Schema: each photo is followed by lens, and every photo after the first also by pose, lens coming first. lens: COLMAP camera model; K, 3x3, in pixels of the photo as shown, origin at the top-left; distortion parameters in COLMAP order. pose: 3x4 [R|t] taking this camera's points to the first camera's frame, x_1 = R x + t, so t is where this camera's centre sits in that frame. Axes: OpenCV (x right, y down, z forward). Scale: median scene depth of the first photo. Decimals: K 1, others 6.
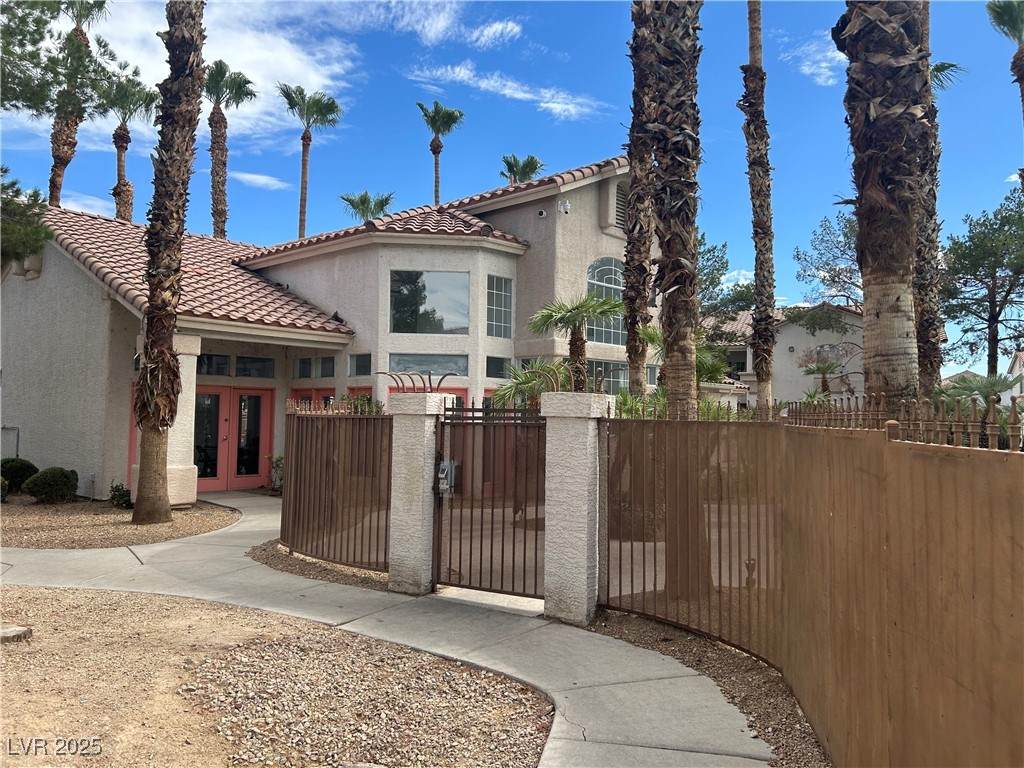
lens RADIAL K [[748.2, 0, 504.8], [0, 748.2, 379.3], [0, 0, 1]] dist [0.027299, -0.045957]
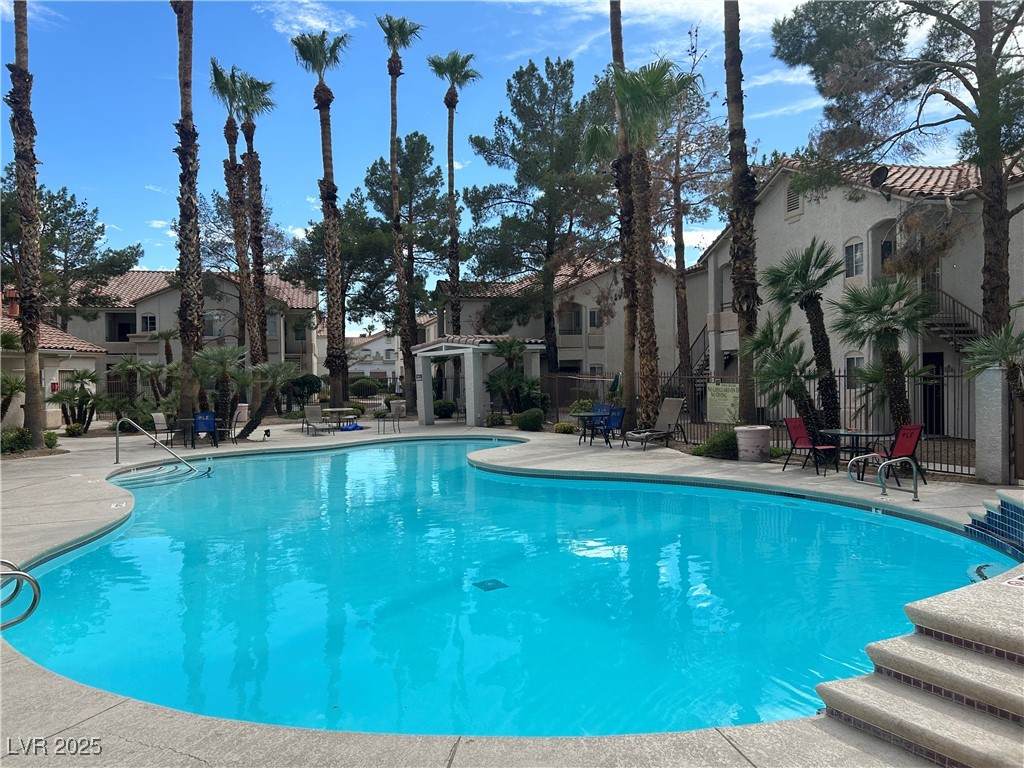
lens RADIAL K [[748.2, 0, 504.8], [0, 748.2, 379.3], [0, 0, 1]] dist [0.027299, -0.045957]
pose [[0.789637, -0.034621, 0.612597, 0.187906], [-0.002886, 0.998186, 0.060132, -0.023973], [-0.613568, -0.049251, 0.788105, -0.302502]]
